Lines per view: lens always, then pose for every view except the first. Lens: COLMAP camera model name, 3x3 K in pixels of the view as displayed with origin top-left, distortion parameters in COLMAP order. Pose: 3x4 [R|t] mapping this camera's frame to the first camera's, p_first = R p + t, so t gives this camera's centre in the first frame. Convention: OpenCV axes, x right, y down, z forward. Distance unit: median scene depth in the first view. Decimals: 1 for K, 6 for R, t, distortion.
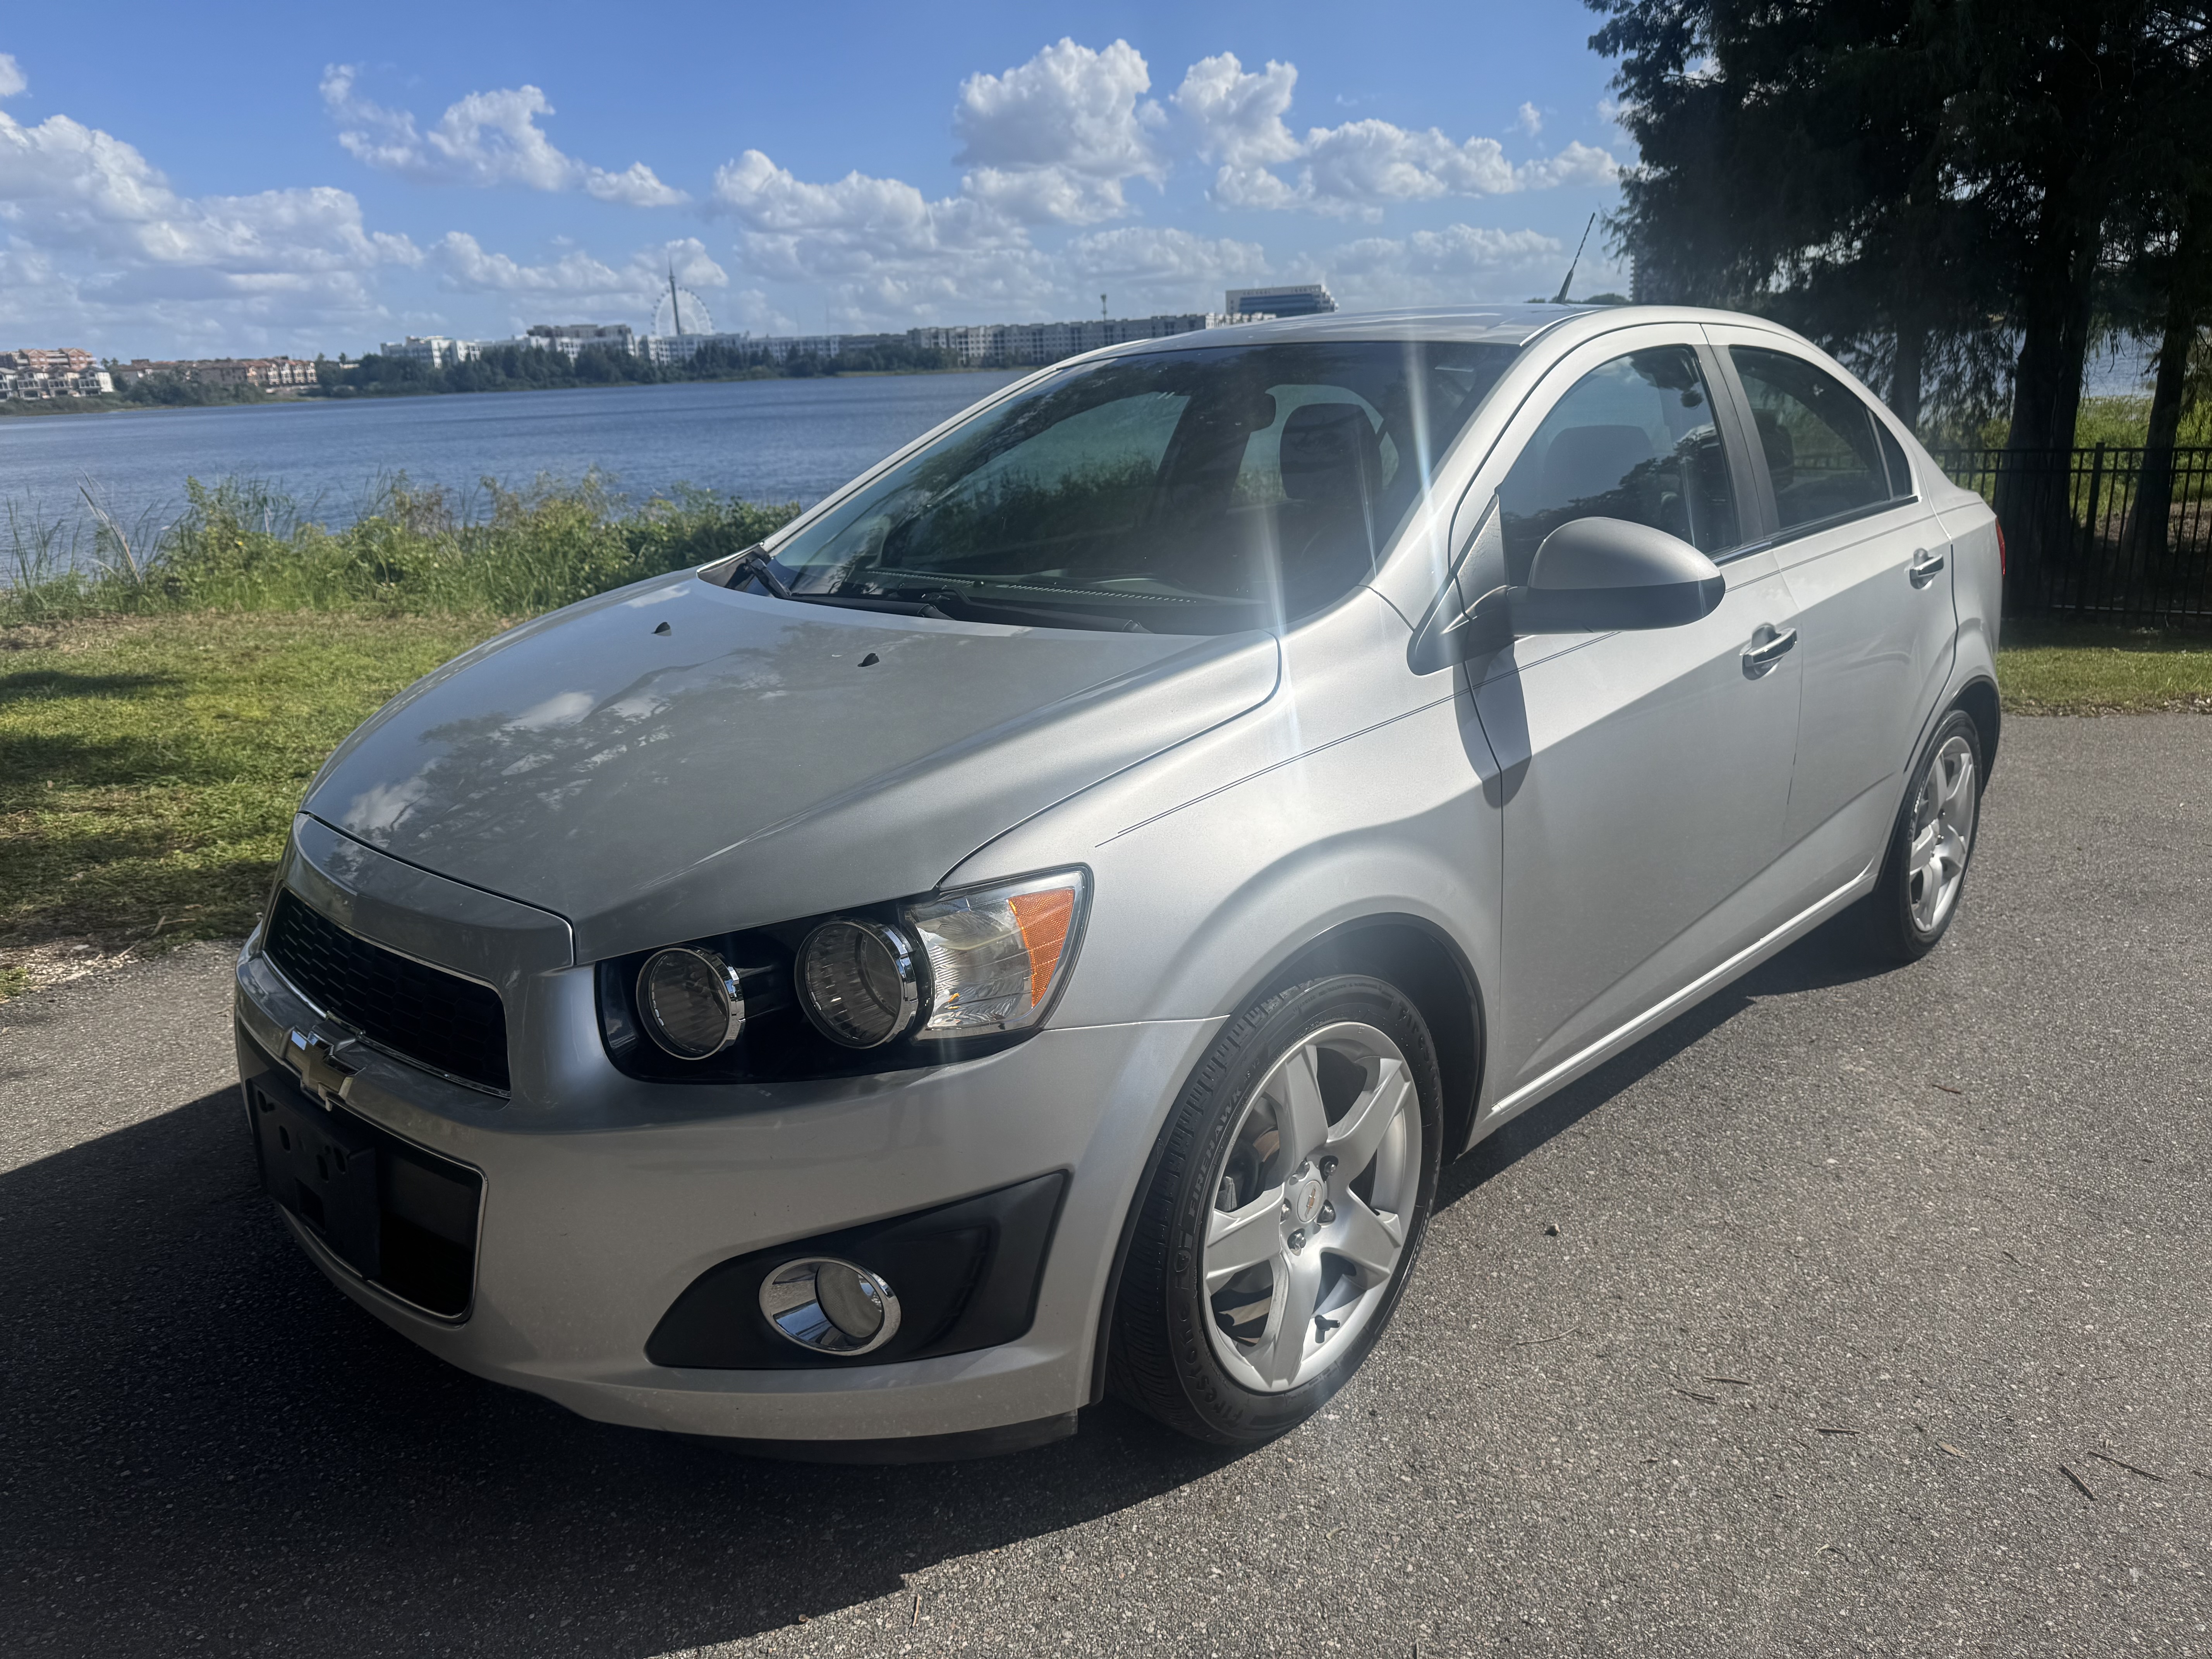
lens RADIAL K [[1598.7, 0, 1106.0], [0, 1598.7, 829.5], [0, 0, 1]] dist [0.005875, -0.008990]
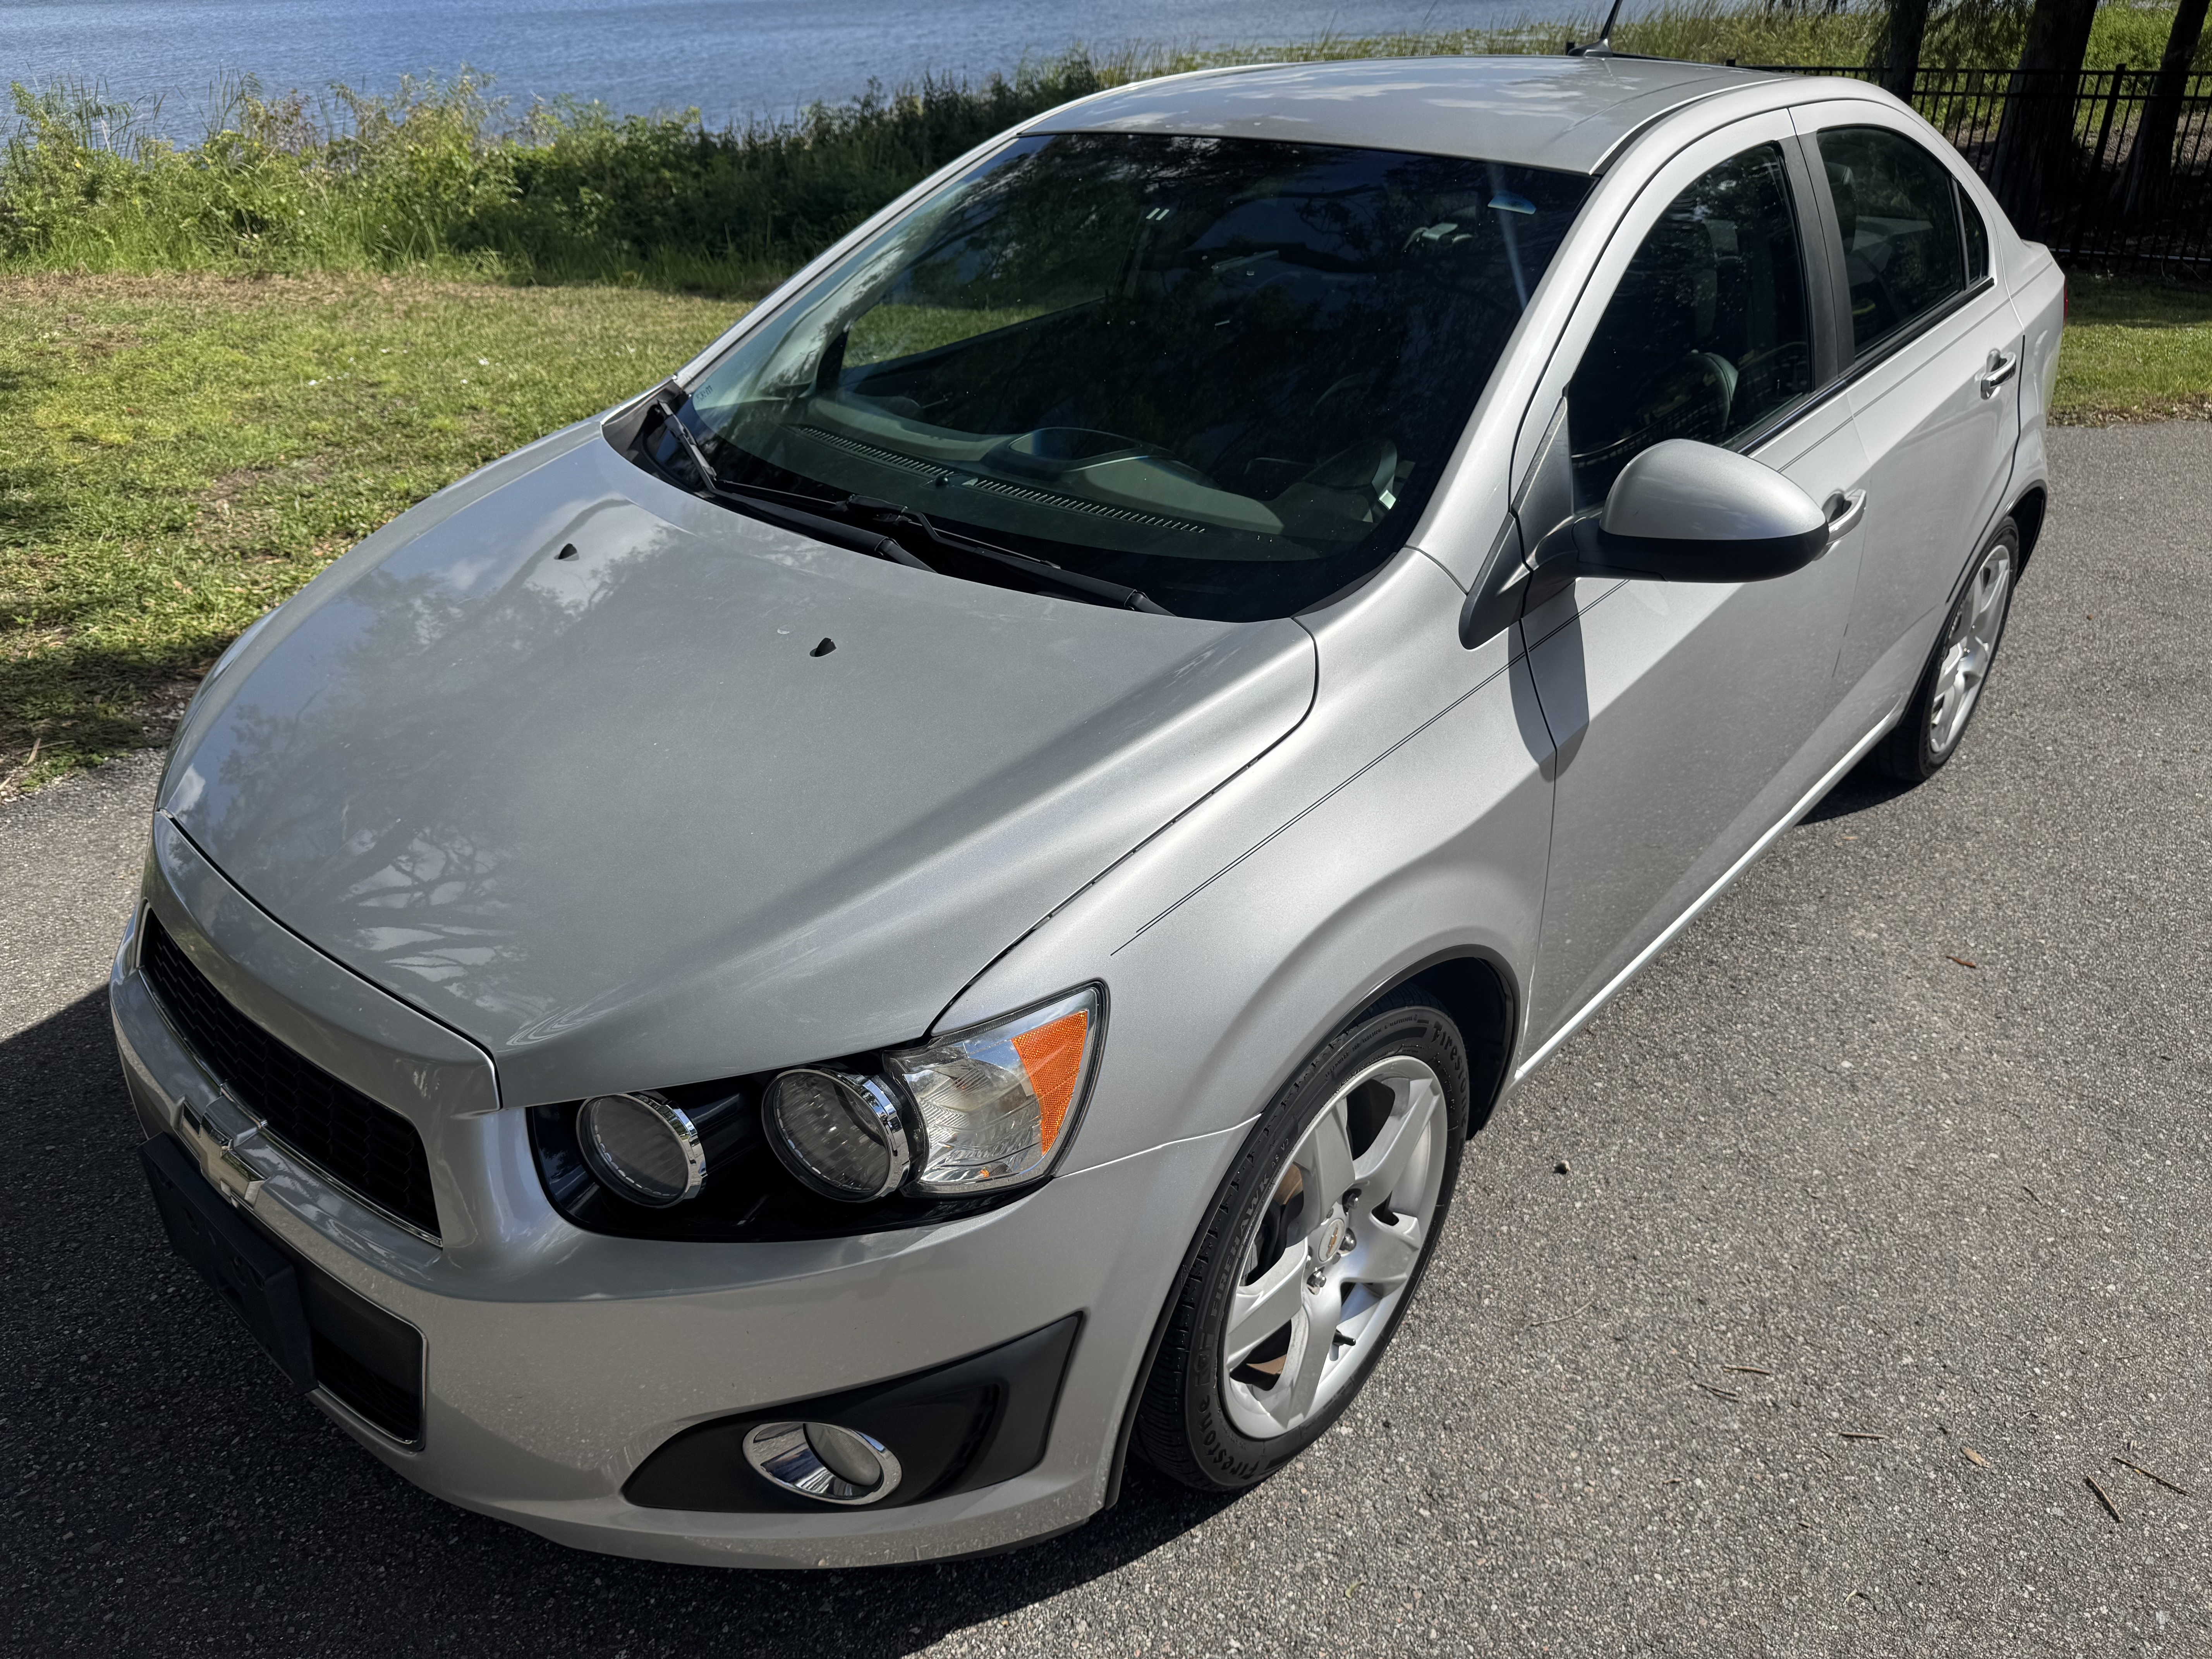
lens RADIAL K [[1588.5, 0, 1106.0], [0, 1588.5, 829.5], [0, 0, 1]] dist [0.003653, -0.007517]
pose [[0.999164, -0.014516, 0.038223, -0.032724], [0.004870, 0.970454, 0.241235, -0.210399], [-0.040596, -0.240847, 0.969714, 0.163924]]
